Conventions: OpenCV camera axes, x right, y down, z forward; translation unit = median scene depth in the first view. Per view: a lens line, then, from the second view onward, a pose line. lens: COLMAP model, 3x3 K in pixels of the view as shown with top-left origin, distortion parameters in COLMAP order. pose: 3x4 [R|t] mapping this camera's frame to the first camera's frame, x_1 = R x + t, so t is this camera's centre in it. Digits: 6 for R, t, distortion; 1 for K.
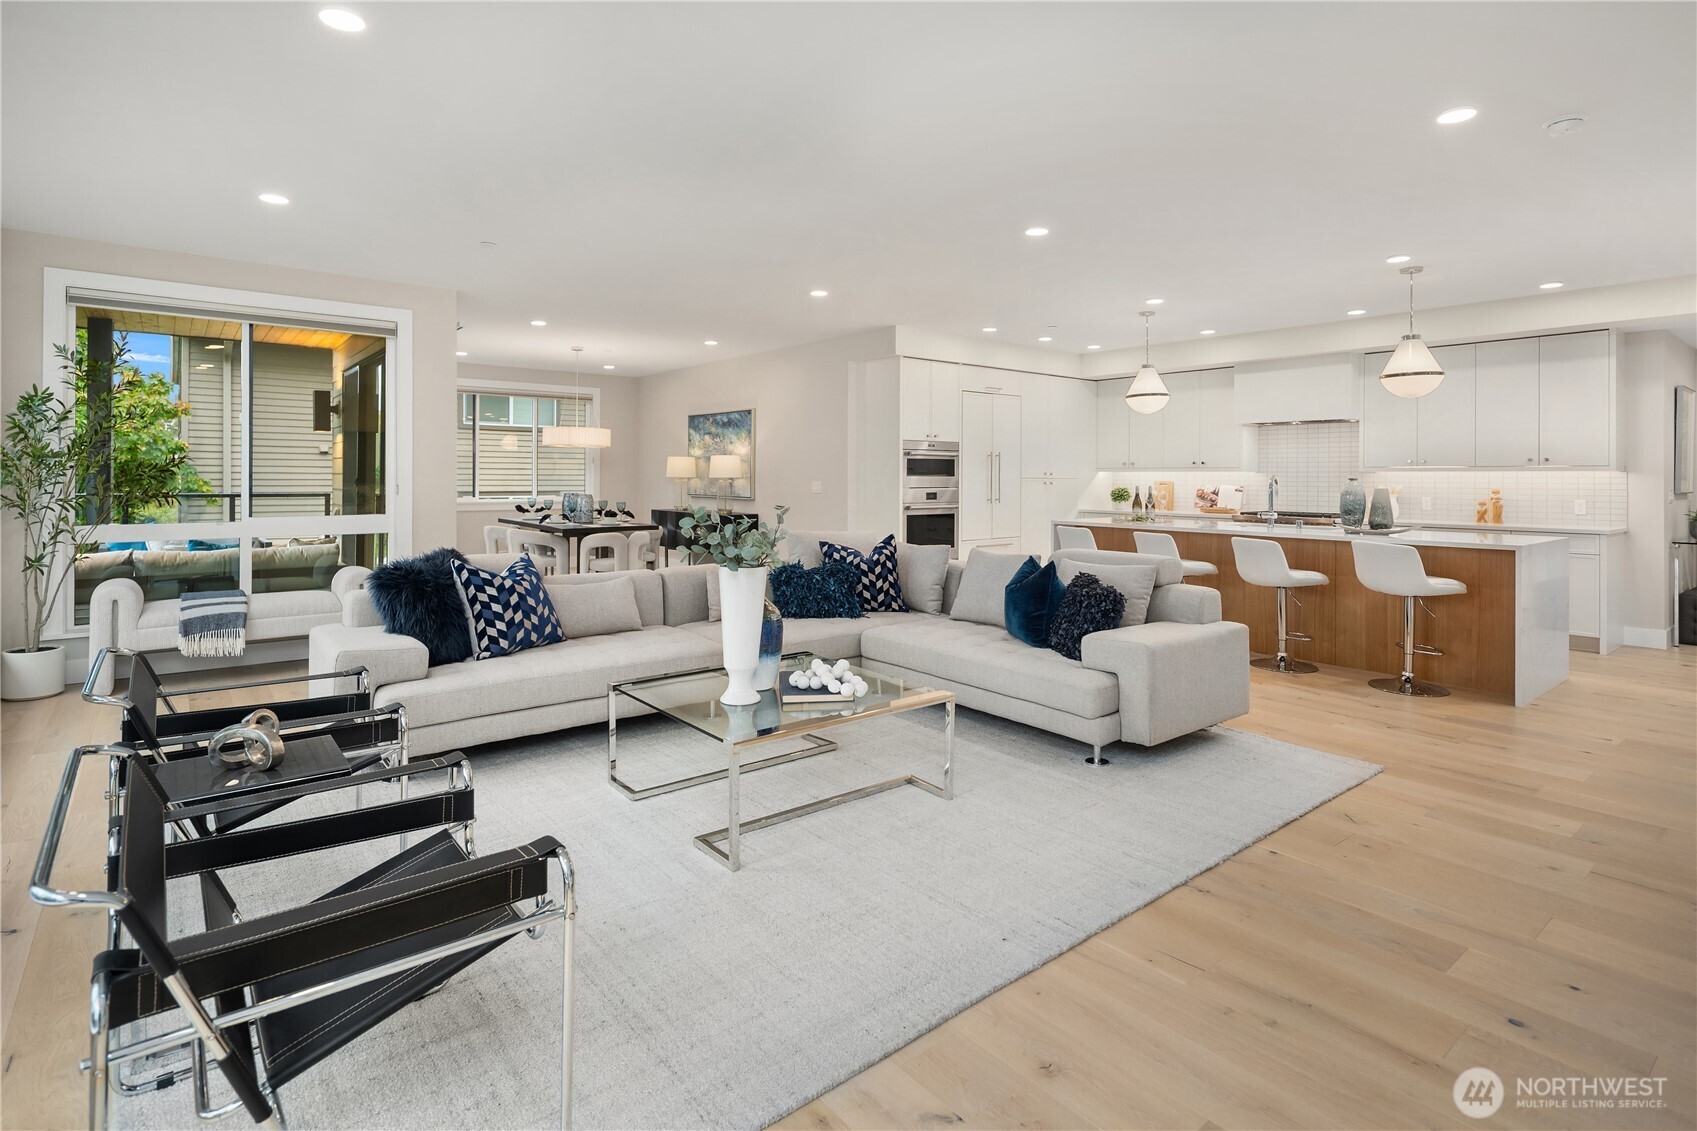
lens RADIAL K [[843.6, 0, 851.5], [0, 843.6, 477.1], [0, 0, 1]] dist [0.002593, -0.000181]
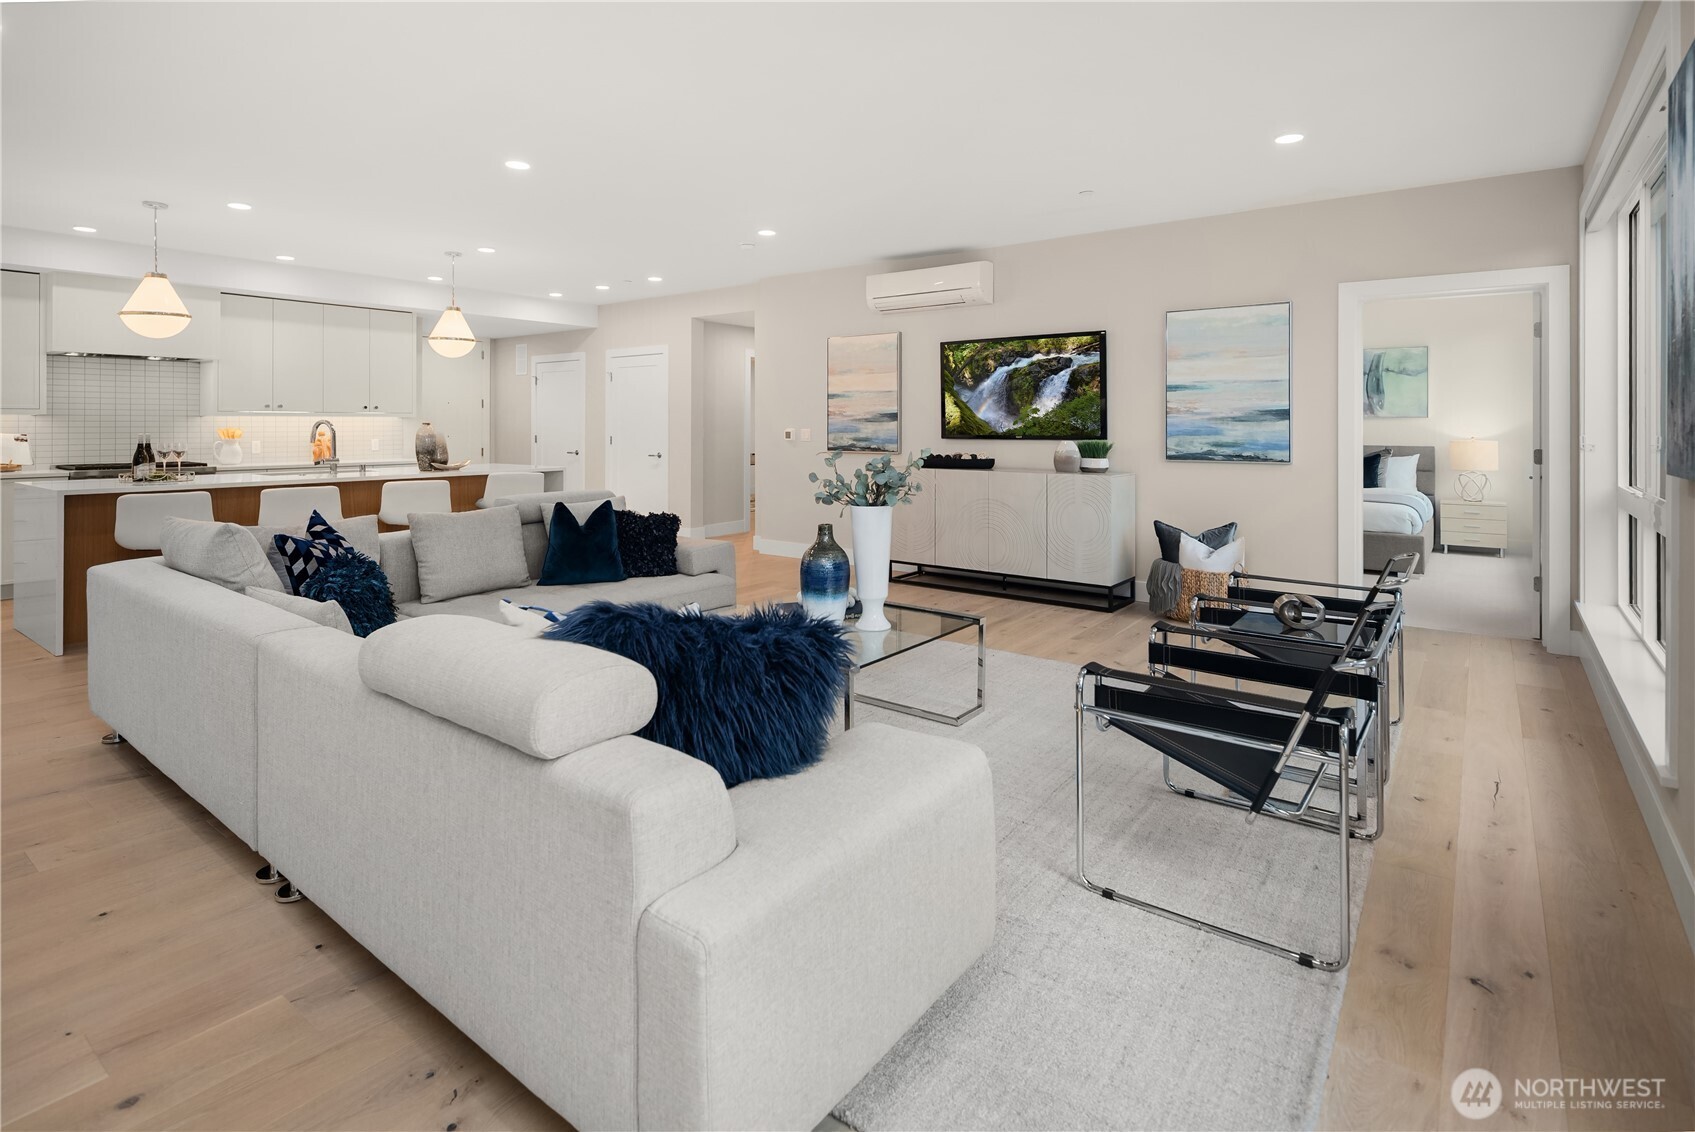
lens RADIAL K [[847.5, 0, 846.4], [0, 847.5, 425.0], [0, 0, 1]] dist [-0.003393, -0.000486]
pose [[-0.232706, -0.005369, 0.972532, -0.498229], [-0.000732, 0.999985, 0.005345, -0.001872], [-0.972547, 0.000532, -0.232707, 0.539201]]
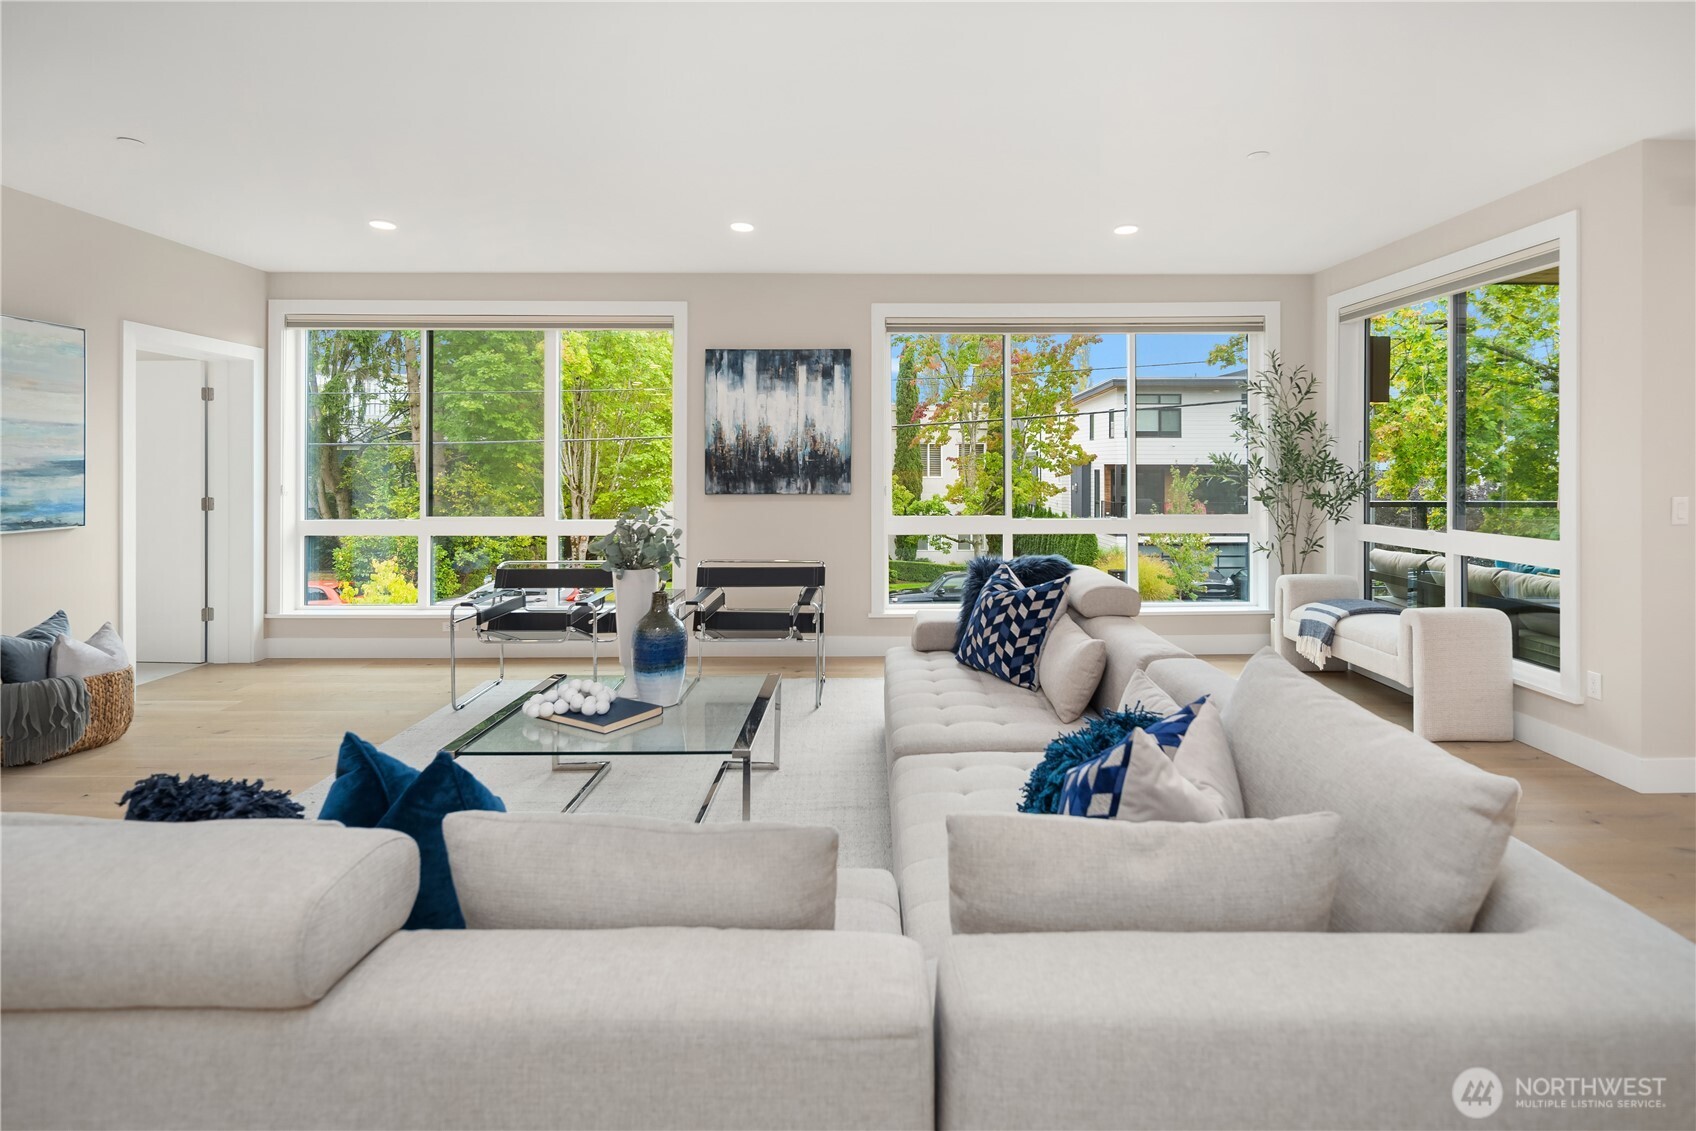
lens RADIAL K [[838.7, 0, 874.0], [0, 838.7, 465.9], [0, 0, 1]] dist [0.001954, -0.000731]
pose [[-0.622183, -0.003087, -0.782865, 0.215582], [-0.003163, 0.999994, -0.001430, -0.008600], [0.782865, 0.001586, -0.622189, 0.790877]]
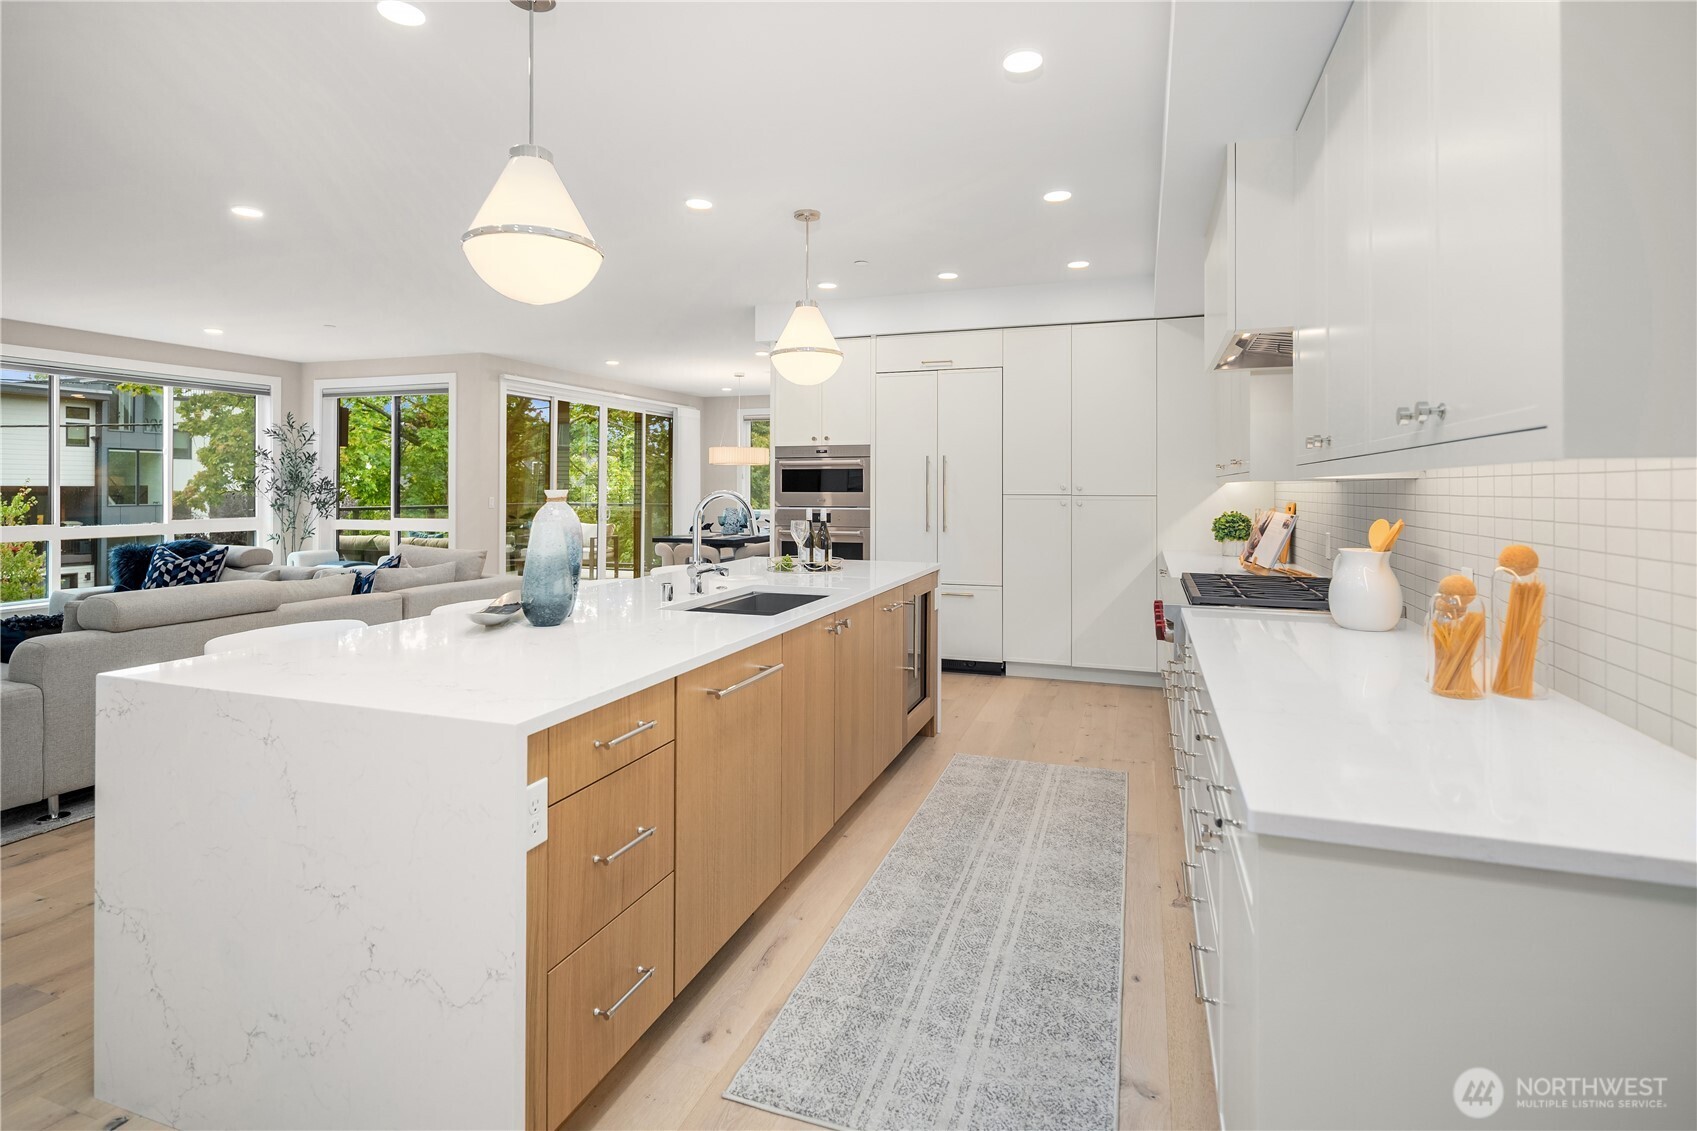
lens RADIAL K [[832.8, 0, 851.3], [0, 832.8, 483.7], [0, 0, 1]] dist [0.002847, -0.001373]
pose [[0.518733, -0.007799, -0.854901, 0.801109], [-0.000560, 0.999955, -0.009462, -0.001489], [0.854936, 0.005386, 0.518705, 0.681950]]
